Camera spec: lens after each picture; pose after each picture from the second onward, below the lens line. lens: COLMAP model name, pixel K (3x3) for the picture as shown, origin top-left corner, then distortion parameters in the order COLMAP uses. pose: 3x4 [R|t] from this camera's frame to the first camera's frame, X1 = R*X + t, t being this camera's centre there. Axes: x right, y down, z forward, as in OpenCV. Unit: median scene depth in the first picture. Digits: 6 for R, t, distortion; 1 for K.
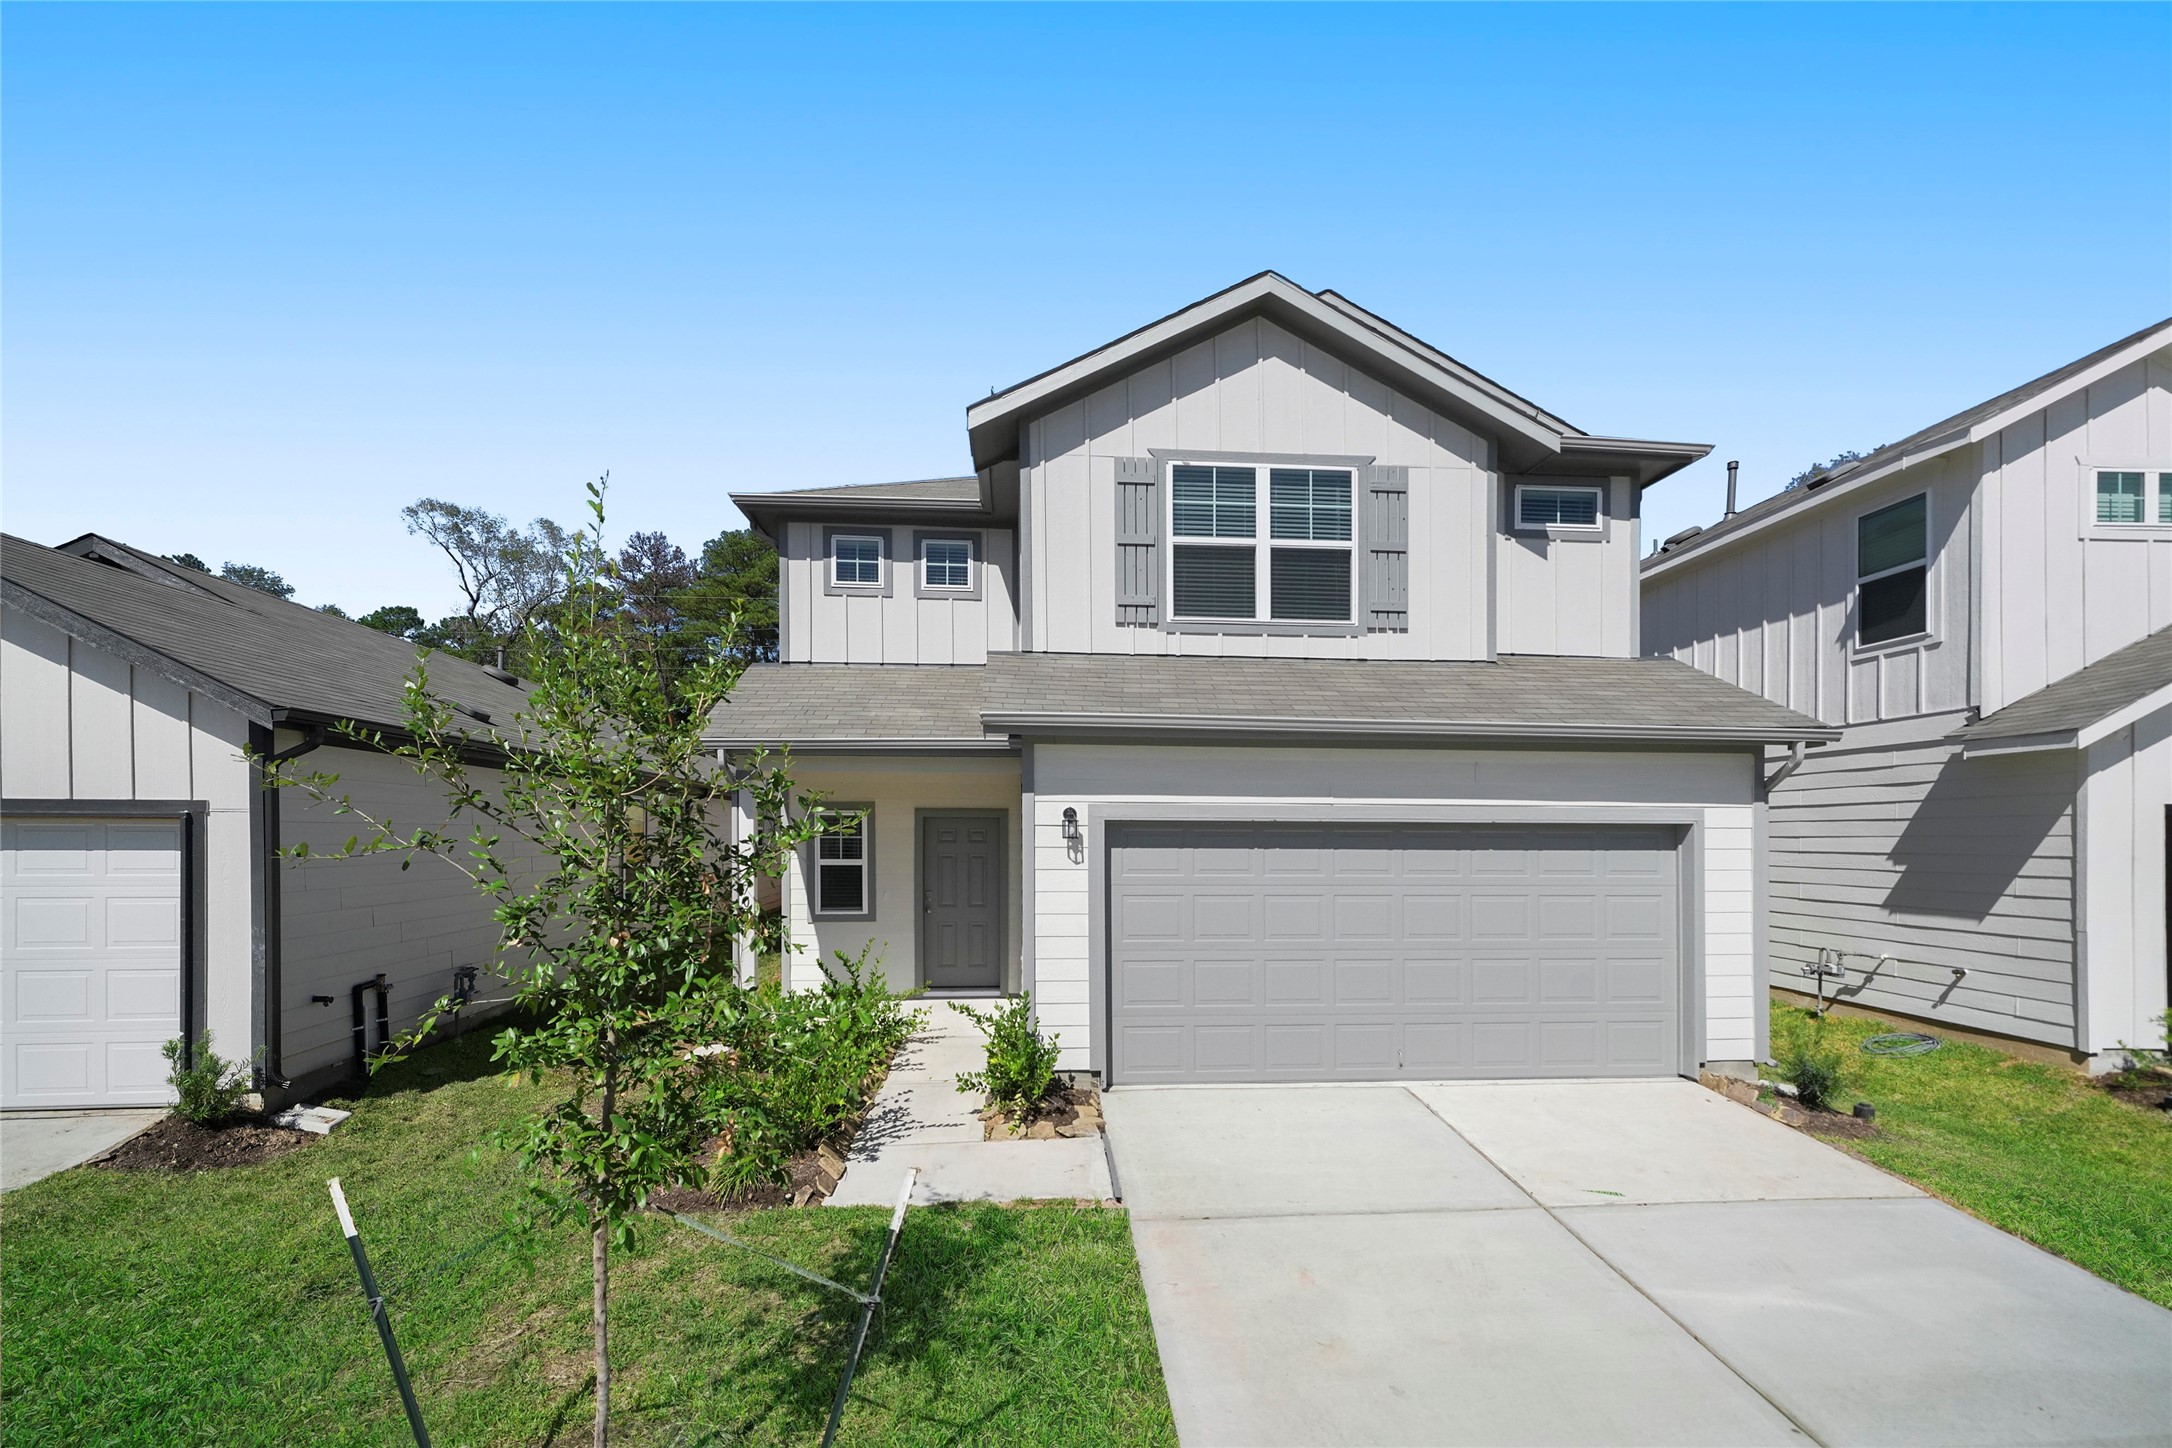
lens RADIAL K [[849.1, 0, 1086.0], [0, 849.1, 724.0], [0, 0, 1]] dist [0.000887, 0.000473]
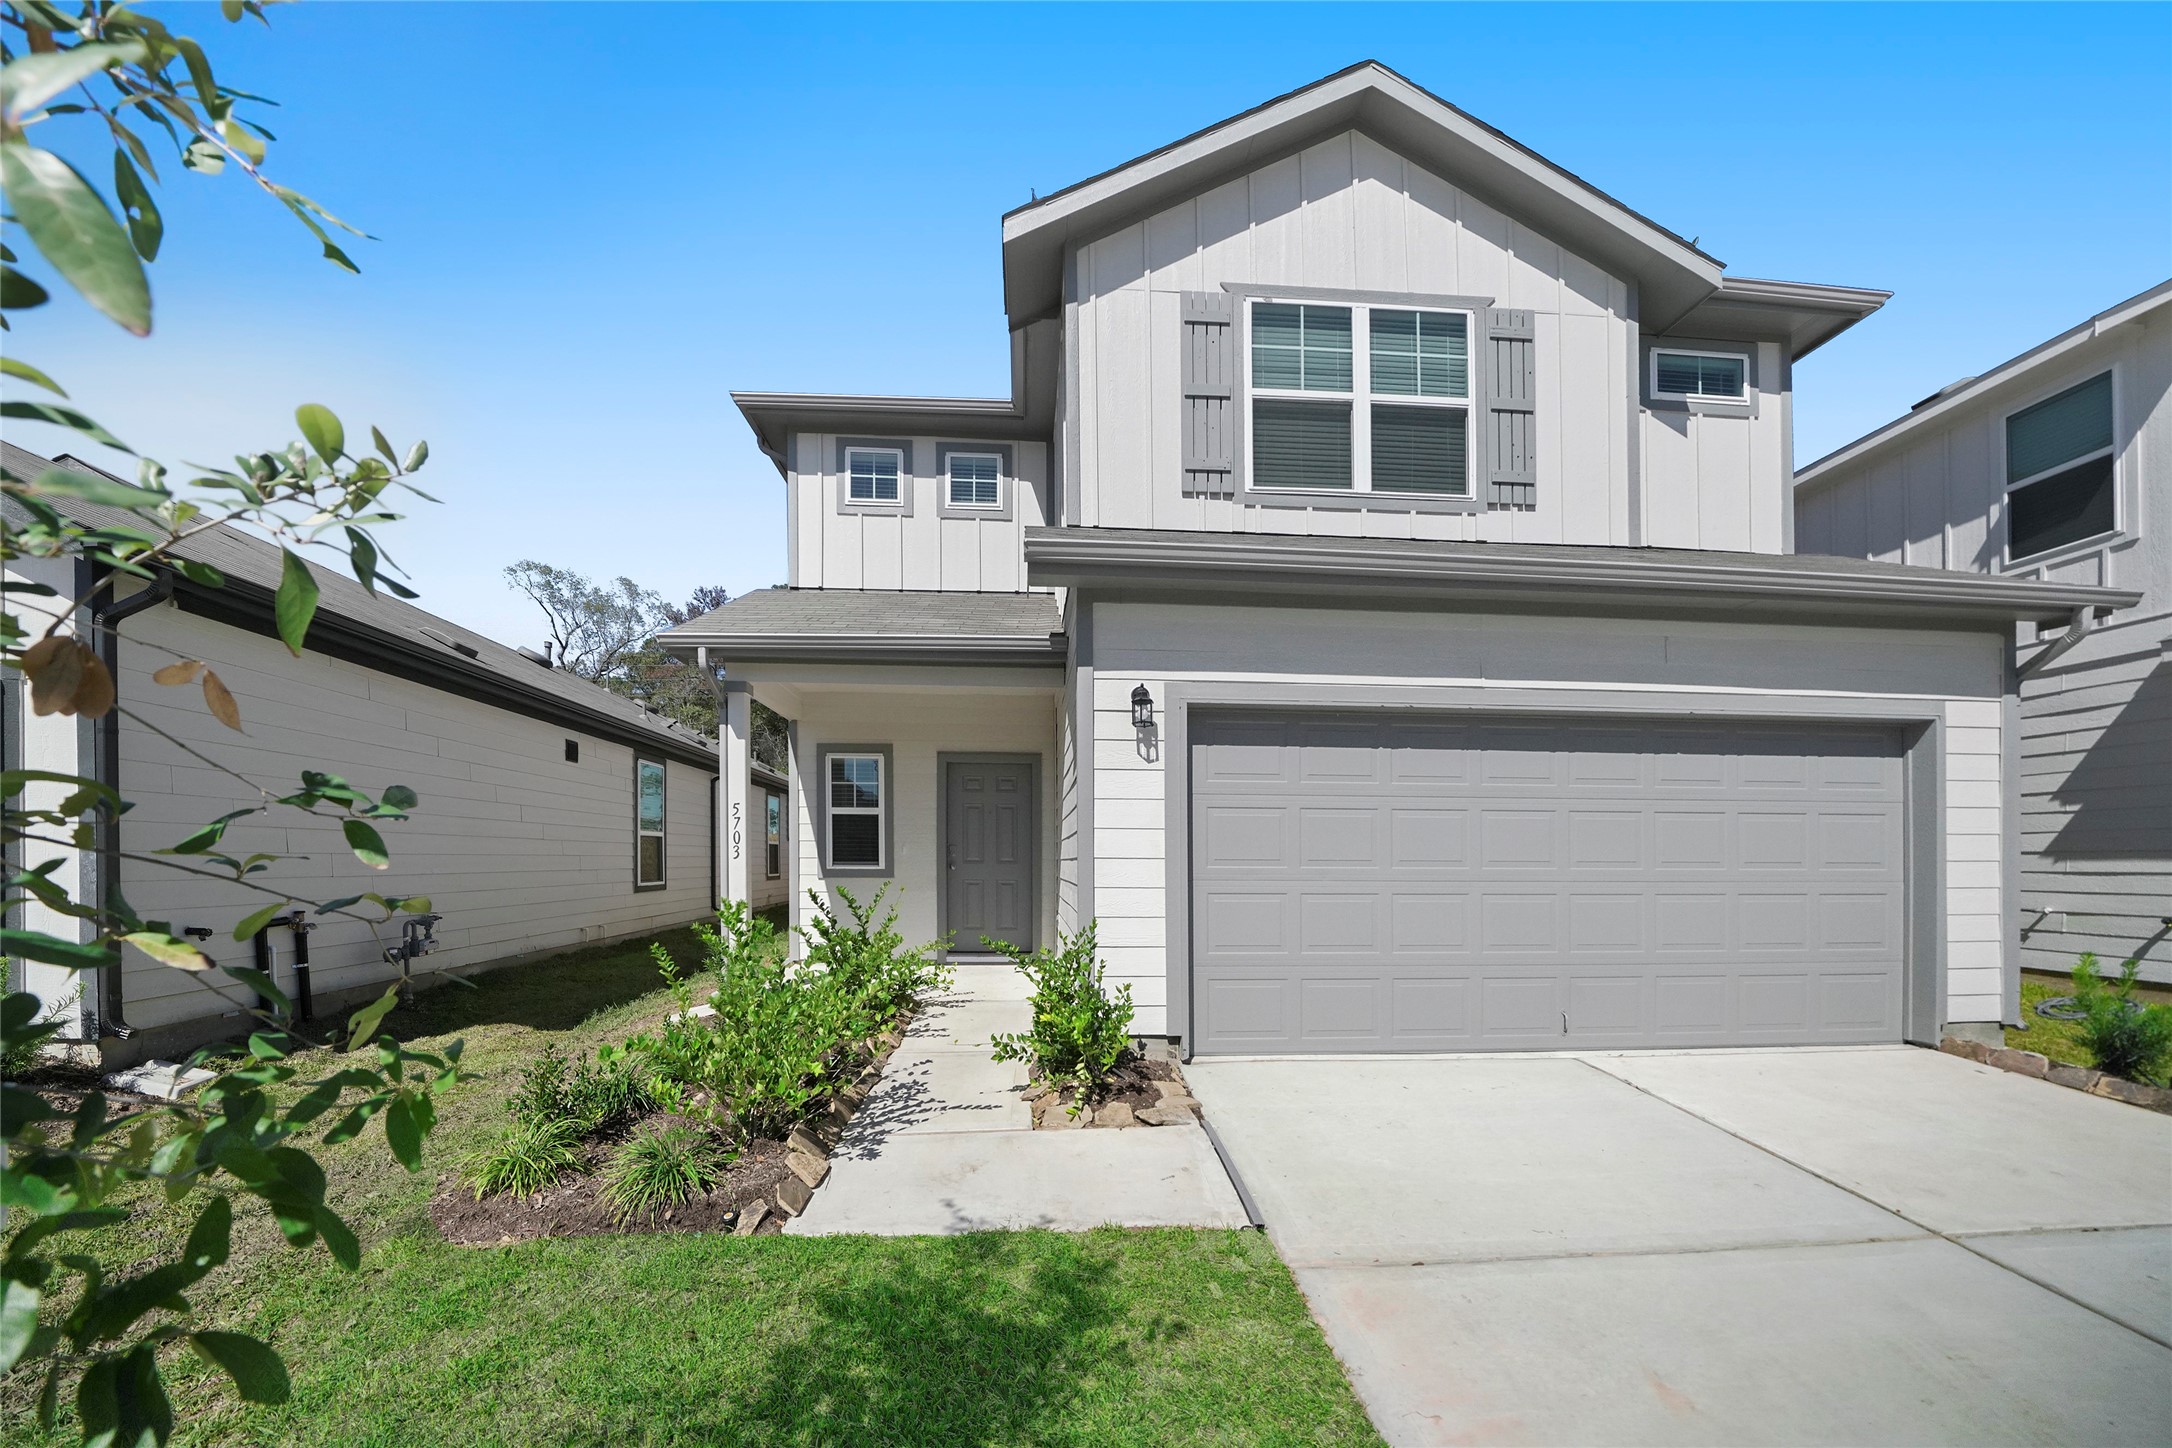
lens RADIAL K [[748.0, 0, 1079.1], [0, 748.0, 757.0], [0, 0, 1]] dist [-0.022343, 0.001664]
pose [[0.999879, 0.001429, -0.015476, -0.052544], [-0.001366, 0.999991, 0.004032, 0.132032], [0.015481, -0.004010, 0.999872, 0.282689]]
